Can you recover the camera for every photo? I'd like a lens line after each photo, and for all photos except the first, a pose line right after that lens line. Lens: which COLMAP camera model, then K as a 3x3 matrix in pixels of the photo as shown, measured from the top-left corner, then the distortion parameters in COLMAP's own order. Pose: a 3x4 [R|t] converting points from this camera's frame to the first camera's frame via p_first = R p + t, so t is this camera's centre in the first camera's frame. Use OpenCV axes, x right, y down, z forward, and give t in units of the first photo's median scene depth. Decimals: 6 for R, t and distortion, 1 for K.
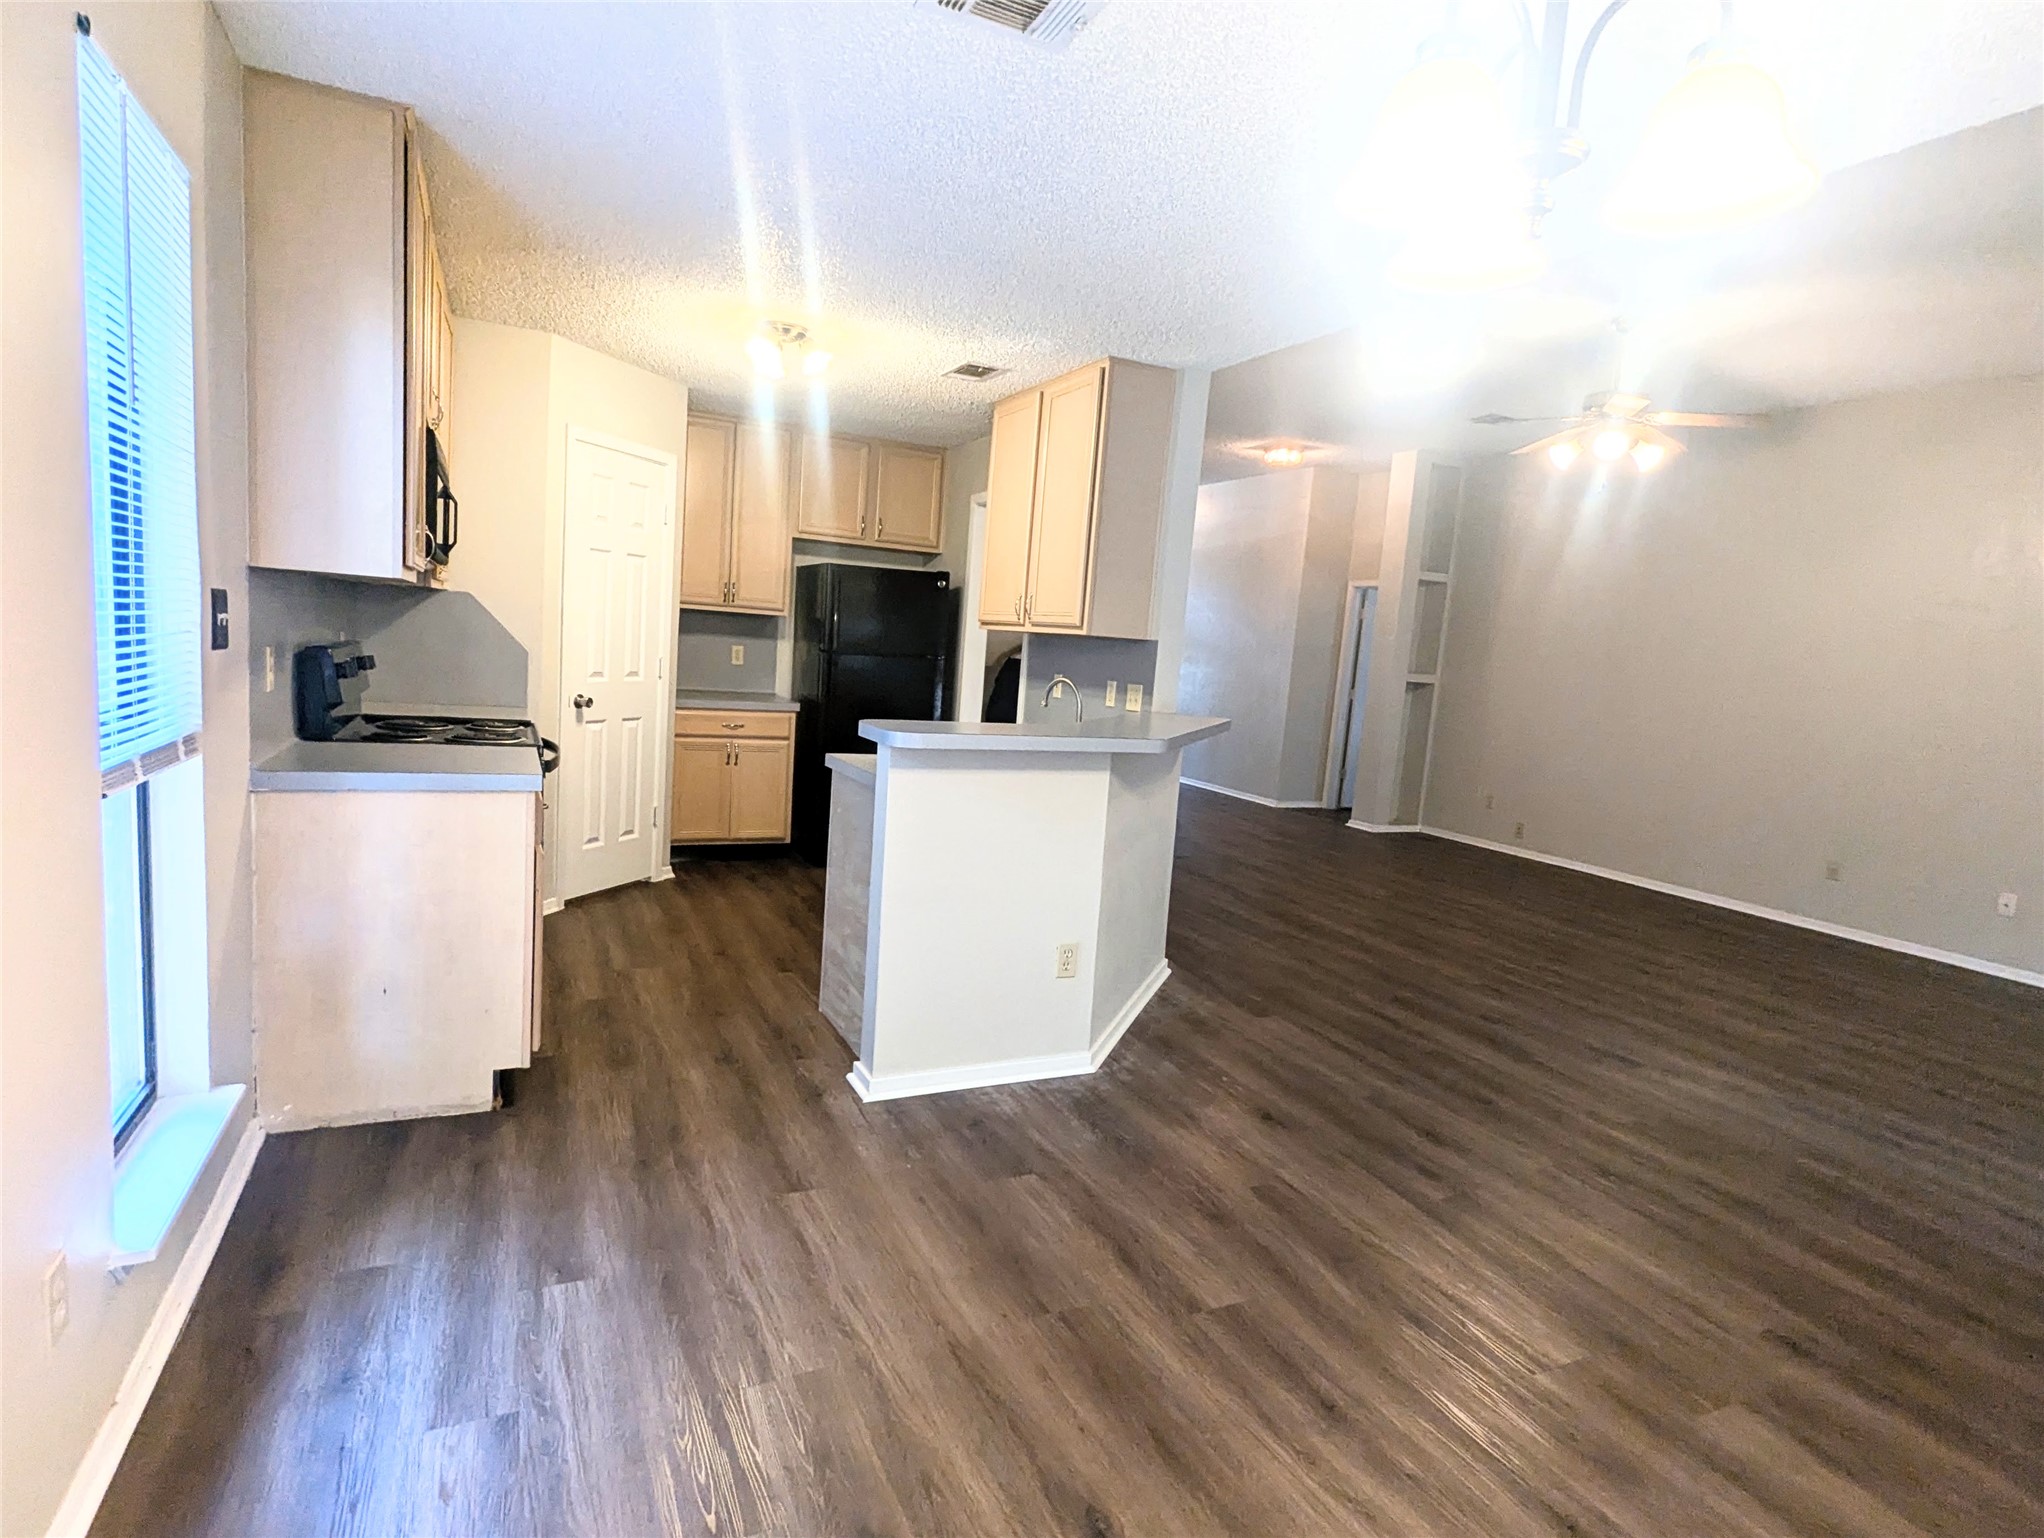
lens RADIAL K [[1073.8, 0, 1016.5], [0, 1073.8, 771.7], [0, 0, 1]] dist [0.005660, 0.001974]
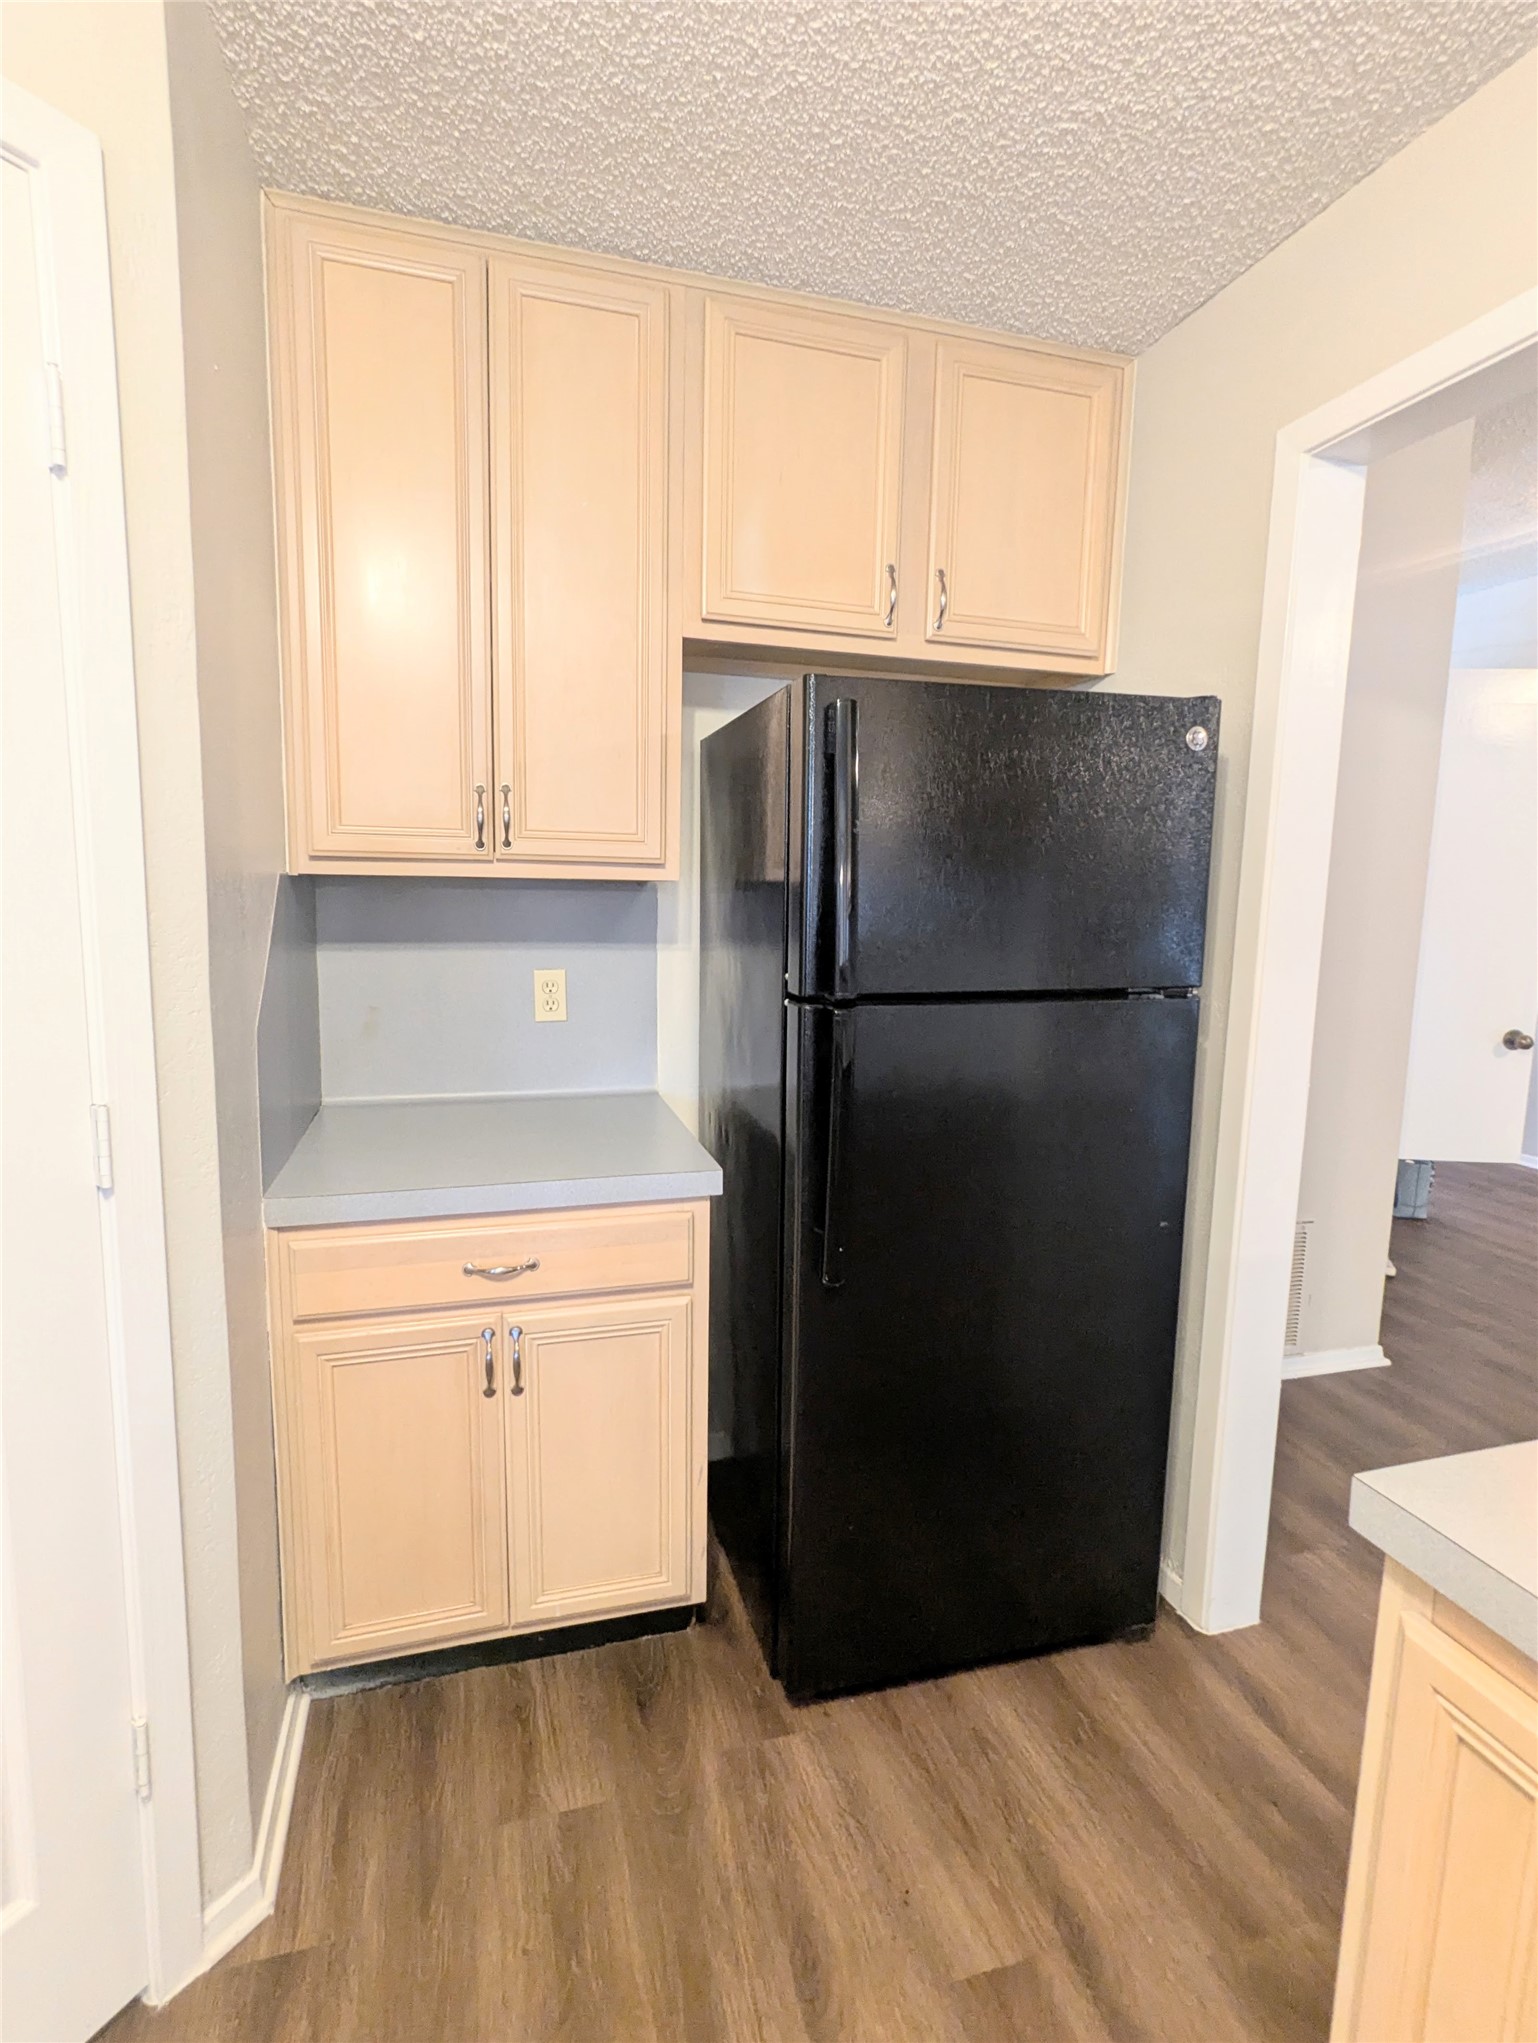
lens RADIAL K [[972.6, 0, 755.6], [0, 972.6, 1012.8], [0, 0, 1]] dist [-0.003899, 0.004217]
pose [[0.985581, -0.033190, -0.165918, -0.258381], [0.033515, 0.999438, -0.000841, -0.188755], [0.165853, -0.004732, 0.986139, 1.297109]]
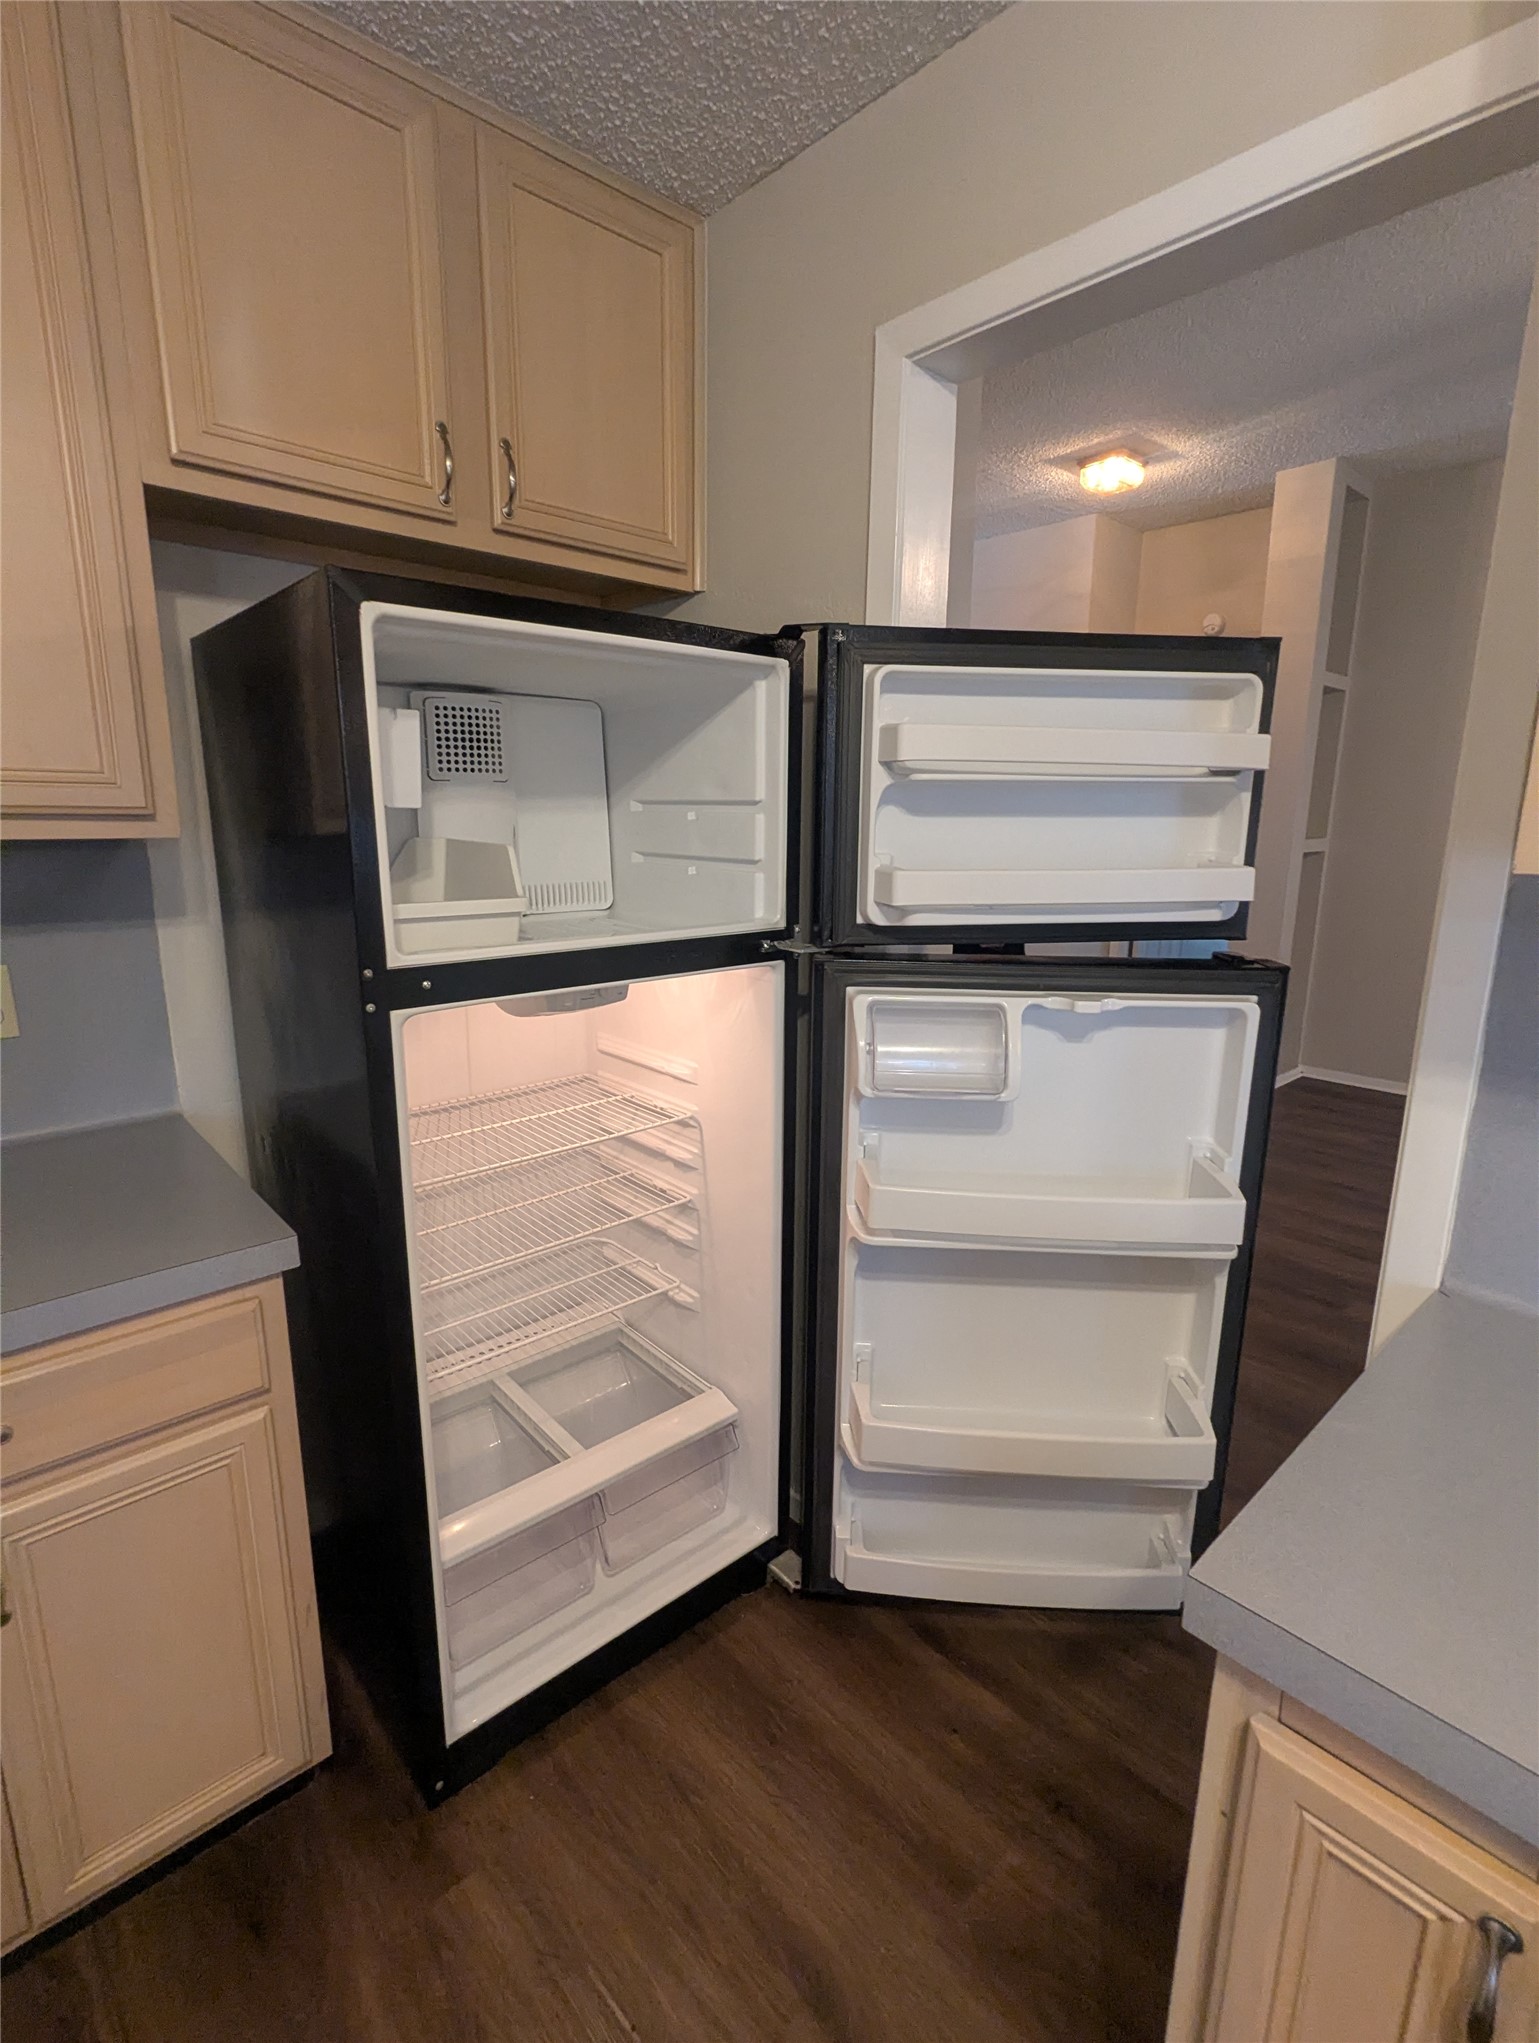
lens RADIAL K [[972.6, 0, 756.5], [0, 972.6, 1017.4], [0, 0, 1]] dist [-0.003899, 0.004217]
pose [[0.956355, -0.125230, 0.264012, -0.279106], [0.099834, 0.989173, 0.107560, -0.212407], [-0.274623, -0.076508, 0.958503, 1.383878]]
